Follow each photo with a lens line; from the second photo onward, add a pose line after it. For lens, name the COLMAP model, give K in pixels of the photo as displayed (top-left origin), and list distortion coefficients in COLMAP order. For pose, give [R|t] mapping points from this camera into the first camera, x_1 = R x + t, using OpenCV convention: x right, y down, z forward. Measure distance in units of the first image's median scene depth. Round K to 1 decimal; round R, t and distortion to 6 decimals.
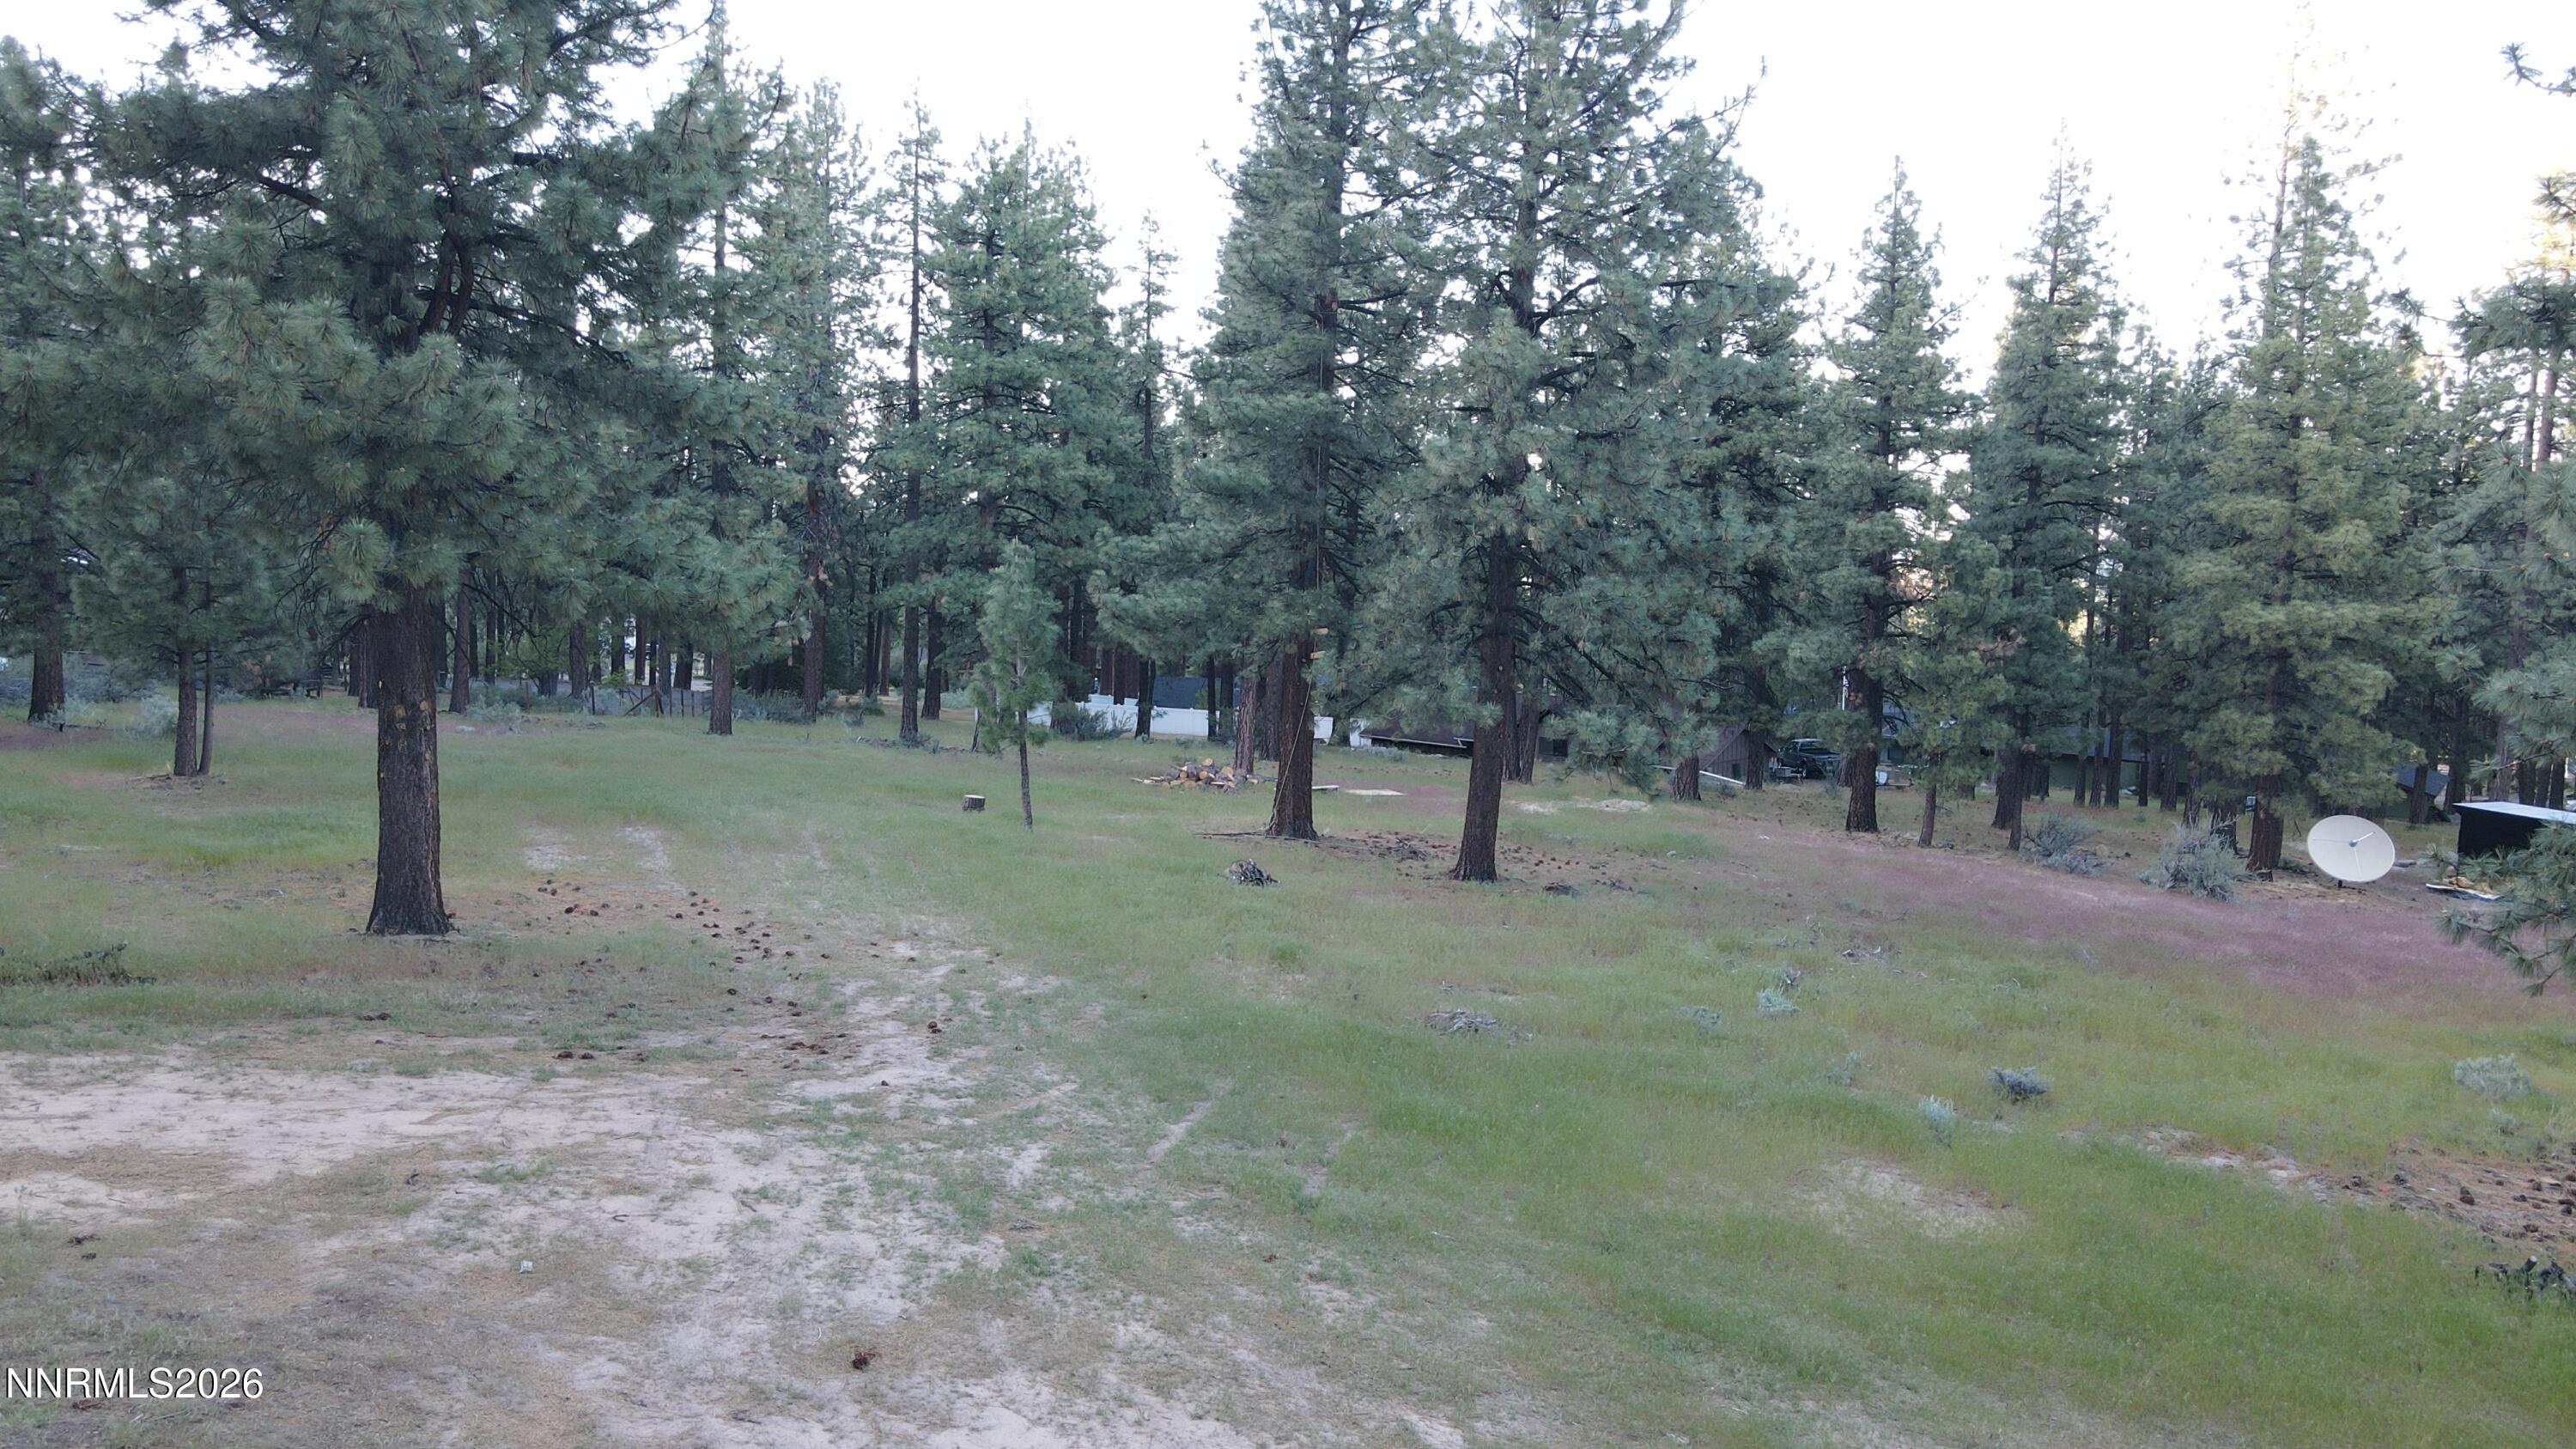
lens RADIAL K [[1869.4, 0, 1288.0], [0, 1869.4, 724.5], [0, 0, 1]] dist [0.009235, 0.004321]
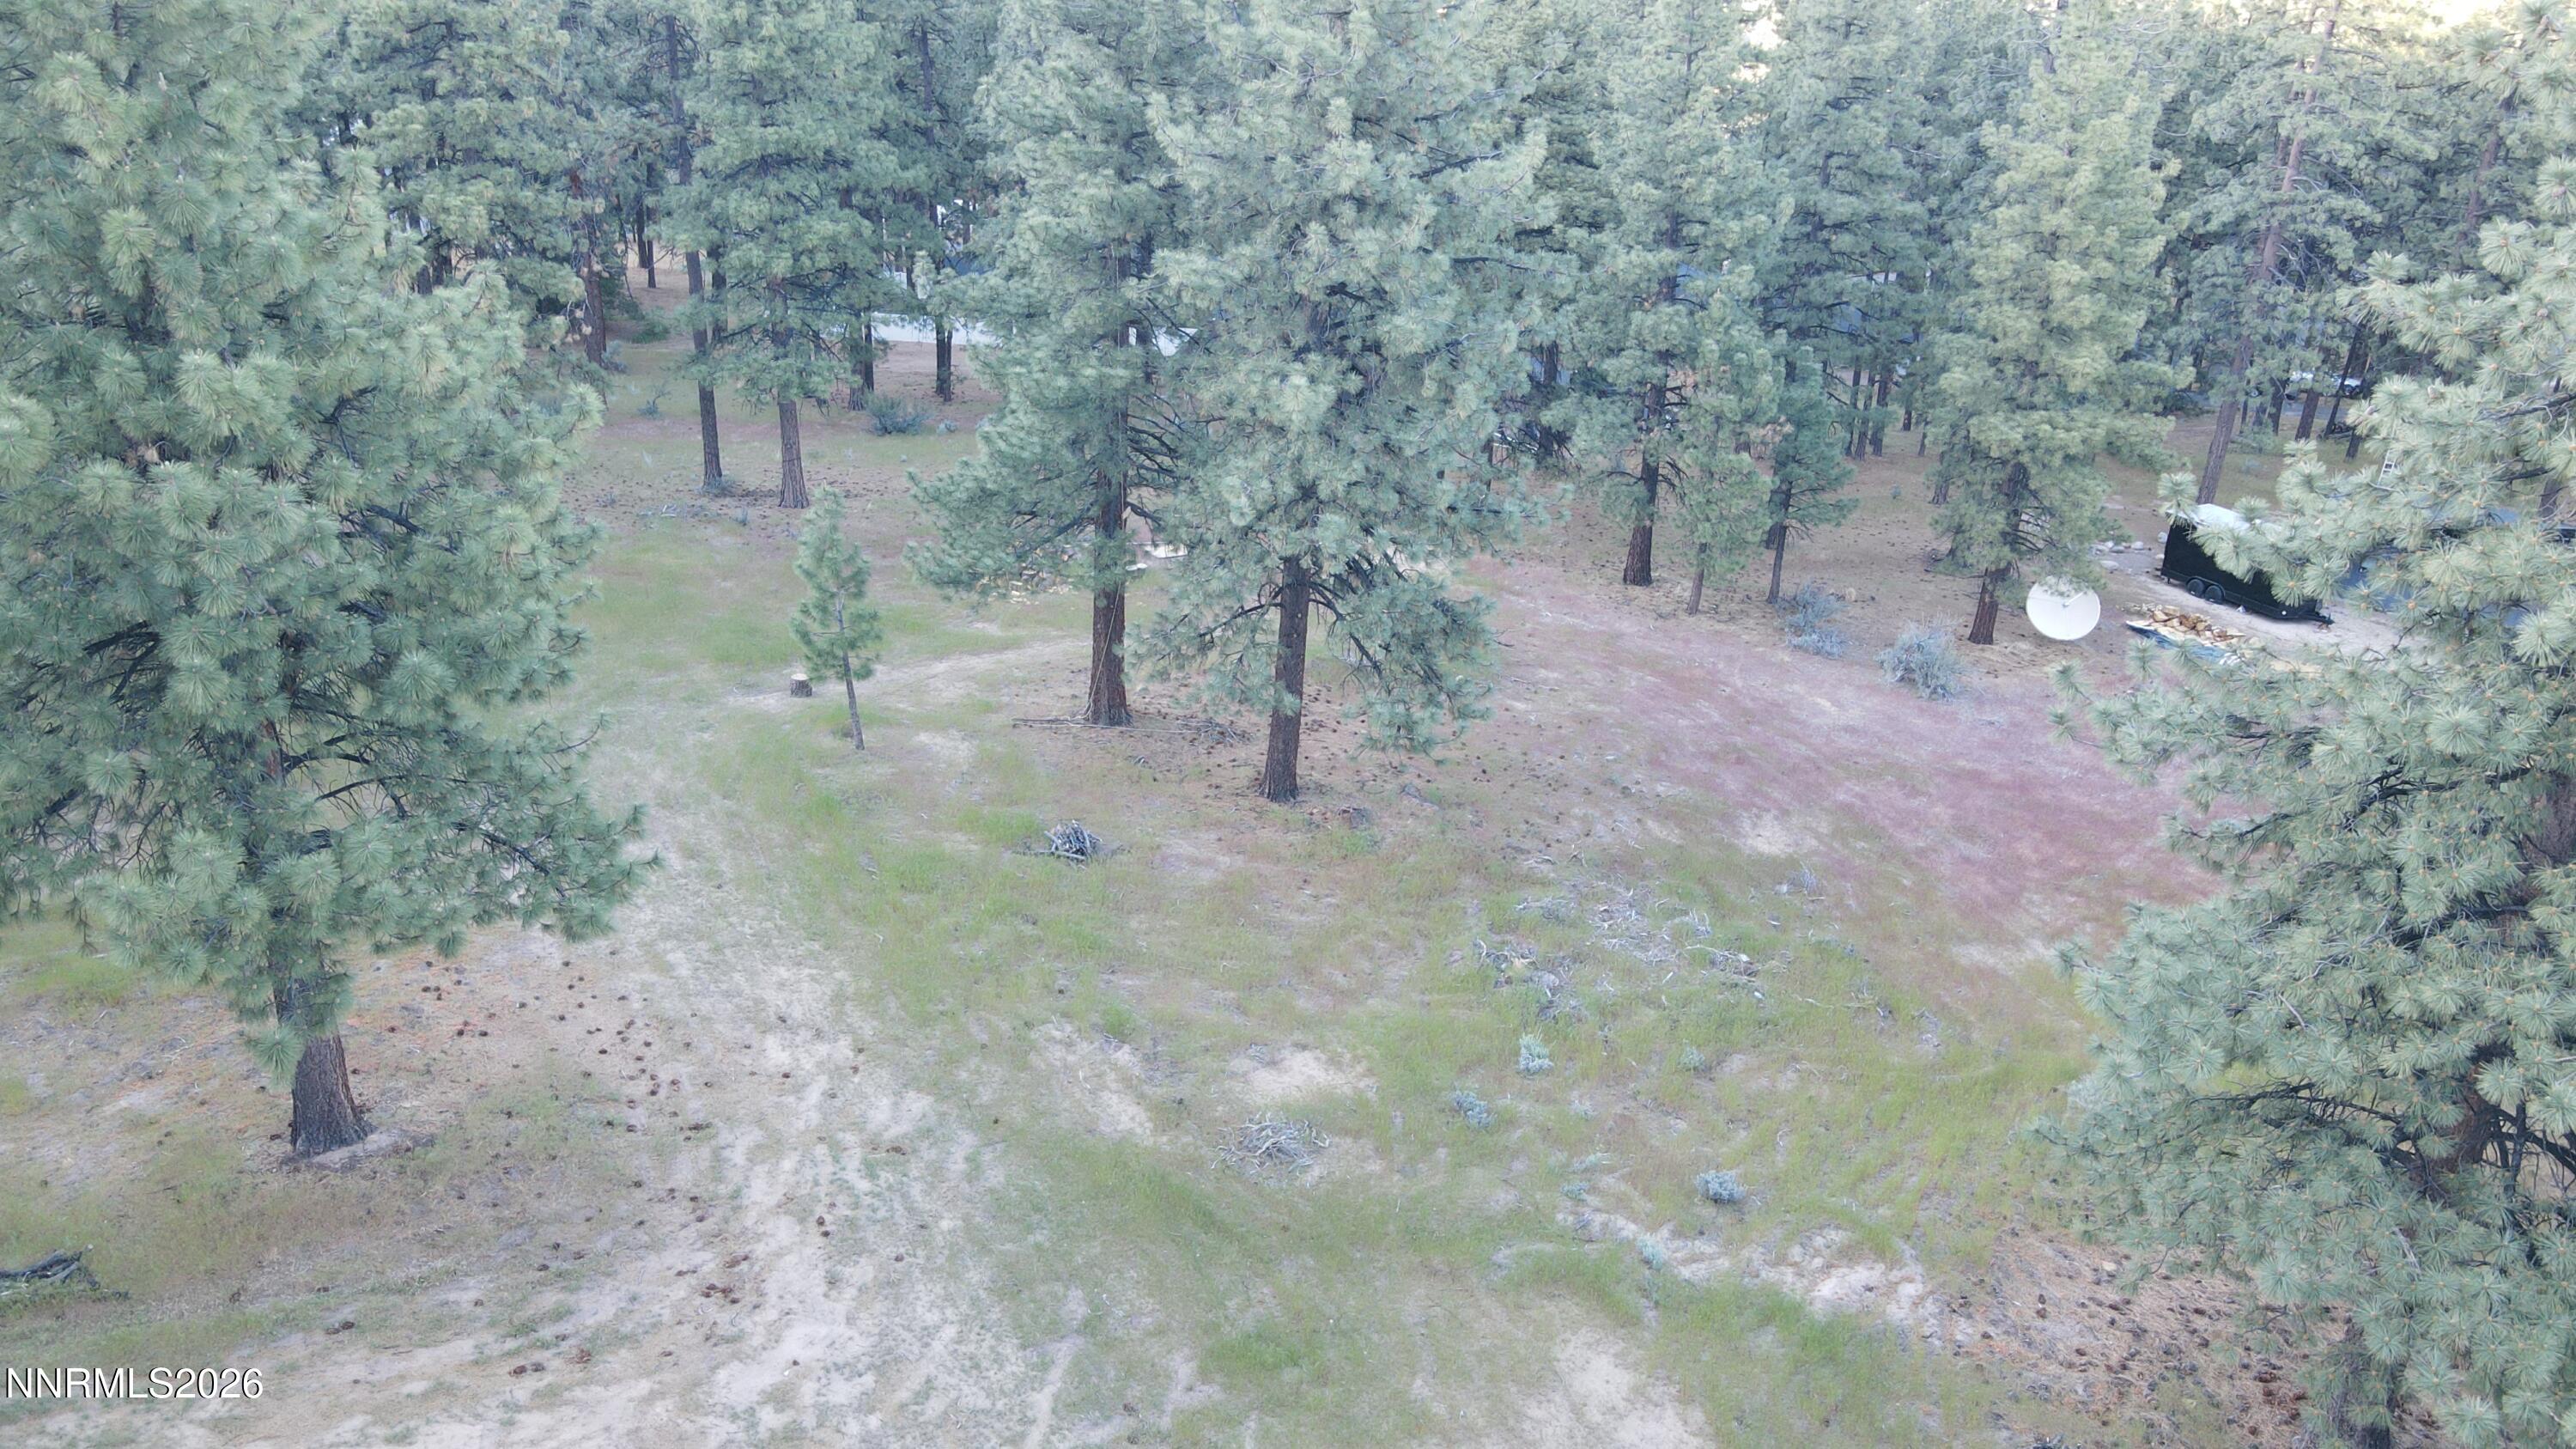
lens RADIAL K [[1869.4, 0, 1288.0], [0, 1869.4, 724.5], [0, 0, 1]] dist [0.009235, 0.004321]
pose [[0.994344, -0.045647, 0.095893, 0.001368], [0.015687, 0.956142, 0.292482, -0.208388], [-0.105039, -0.289323, 0.951451, -0.024923]]
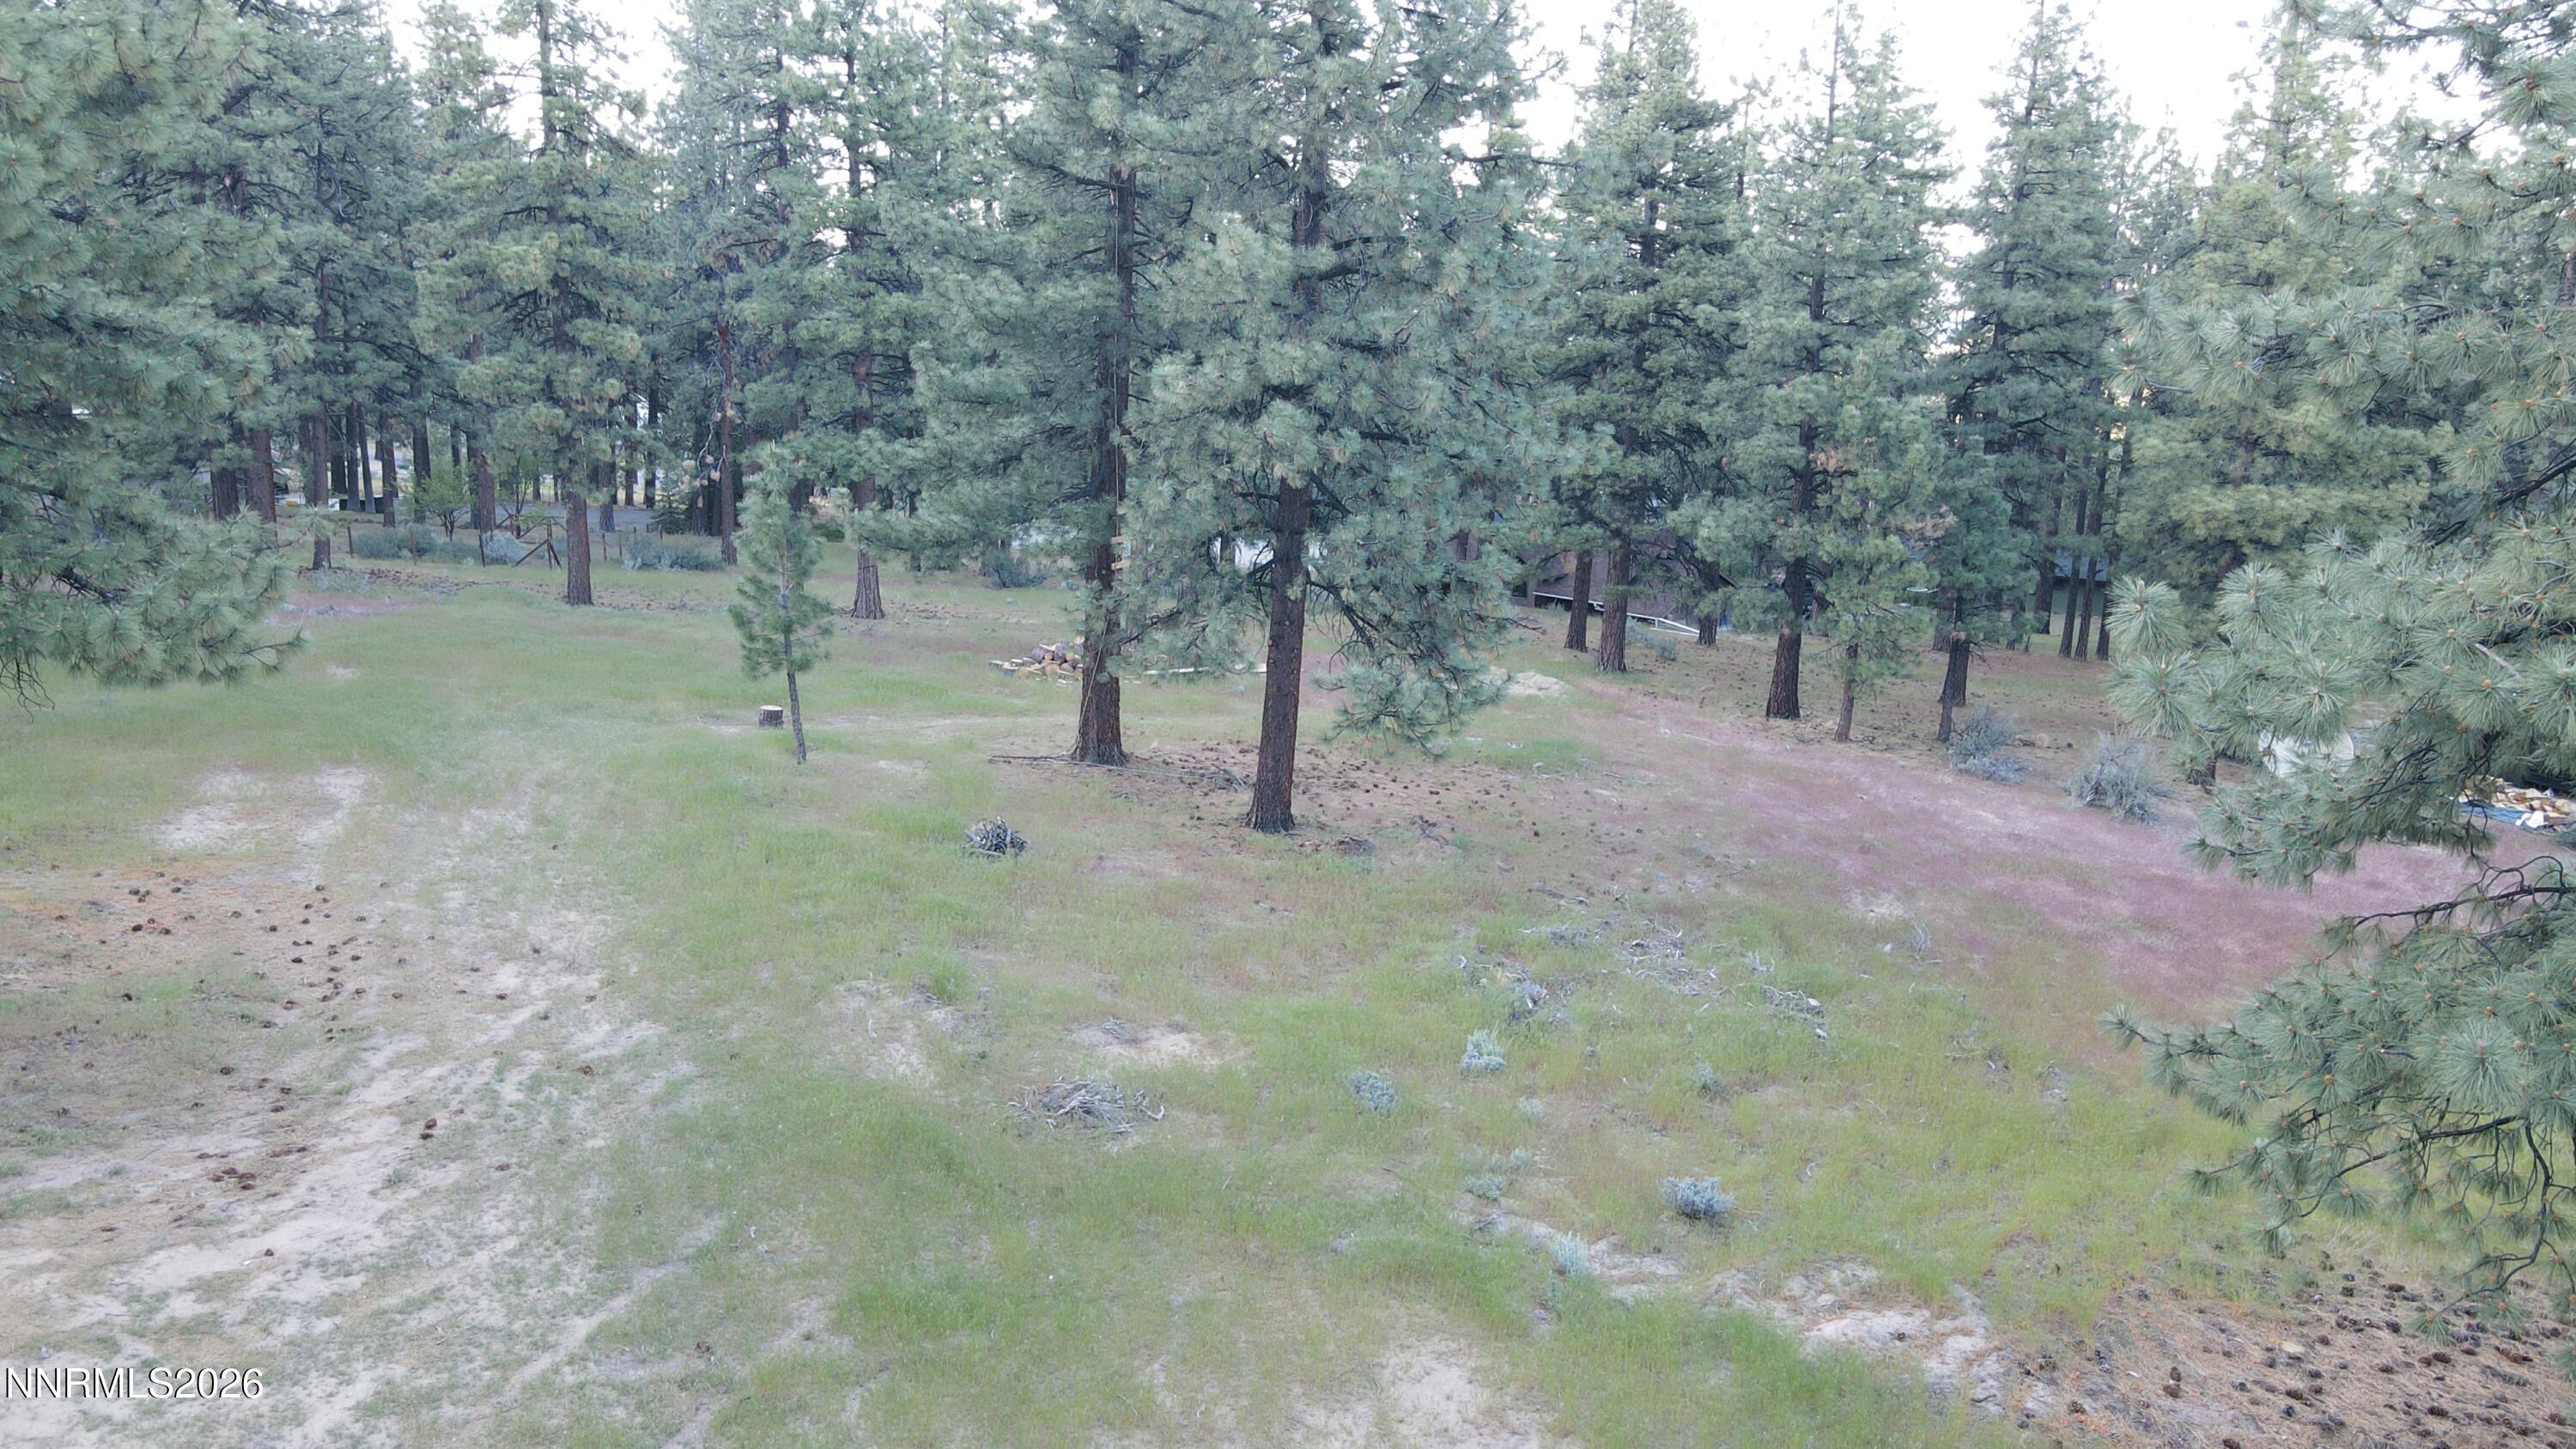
lens RADIAL K [[1880.5, 0, 1278.4], [0, 1880.5, 724.4], [0, 0, 1]] dist [0.009000, 0.008963]
pose [[0.999360, 0.005505, -0.035335, 0.102431], [-0.001315, 0.993069, 0.117526, -0.055811], [0.035737, -0.117404, 0.992441, 0.073068]]
